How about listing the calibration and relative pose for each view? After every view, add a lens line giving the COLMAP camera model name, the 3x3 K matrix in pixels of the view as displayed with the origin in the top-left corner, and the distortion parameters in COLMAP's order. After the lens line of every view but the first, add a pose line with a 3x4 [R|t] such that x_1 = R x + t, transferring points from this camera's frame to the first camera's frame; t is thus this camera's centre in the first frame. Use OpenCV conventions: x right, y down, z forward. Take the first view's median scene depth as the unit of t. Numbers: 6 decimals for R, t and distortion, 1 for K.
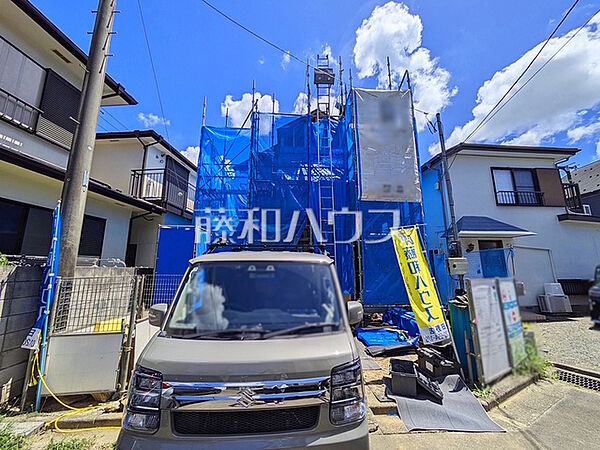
lens RADIAL K [[236.3, 0, 301.5], [0, 236.3, 225.8], [0, 0, 1]] dist [-0.000317, -0.000031]
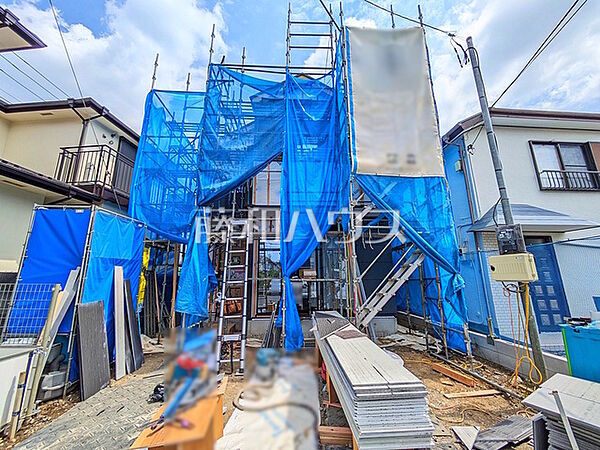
lens RADIAL K [[236.3, 0, 301.9], [0, 236.3, 226.7], [0, 0, 1]] dist [-0.000317, -0.000031]
pose [[0.999853, -0.005564, -0.016208, 0.082962], [0.005029, 0.999448, -0.032831, 0.052542], [0.016382, 0.032745, 0.999329, 0.247387]]
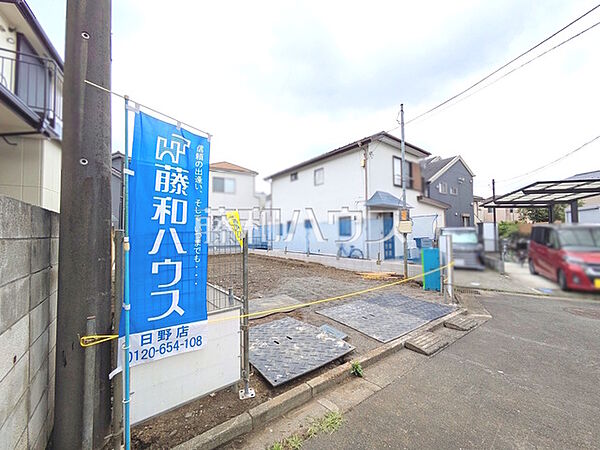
lens RADIAL K [[236.3, 0, 300.0], [0, 236.3, 227.3], [0, 0, 1]] dist [-0.000317, -0.000031]
pose [[0.843102, 0.012735, 0.537603, -0.357730], [-0.094177, 0.987766, 0.124294, 0.036170], [-0.529443, -0.155423, 0.833987, 0.119019]]
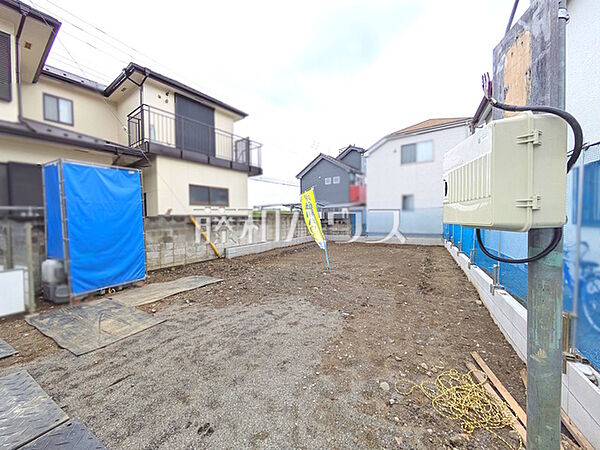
lens RADIAL K [[236.3, 0, 300.8], [0, 236.3, 224.6], [0, 0, 1]] dist [-0.000317, -0.000031]
pose [[0.844716, 0.009134, -0.535137, 0.390897], [0.102853, 0.978448, 0.179055, 0.097586], [0.525239, -0.206291, 0.825571, 0.489321]]
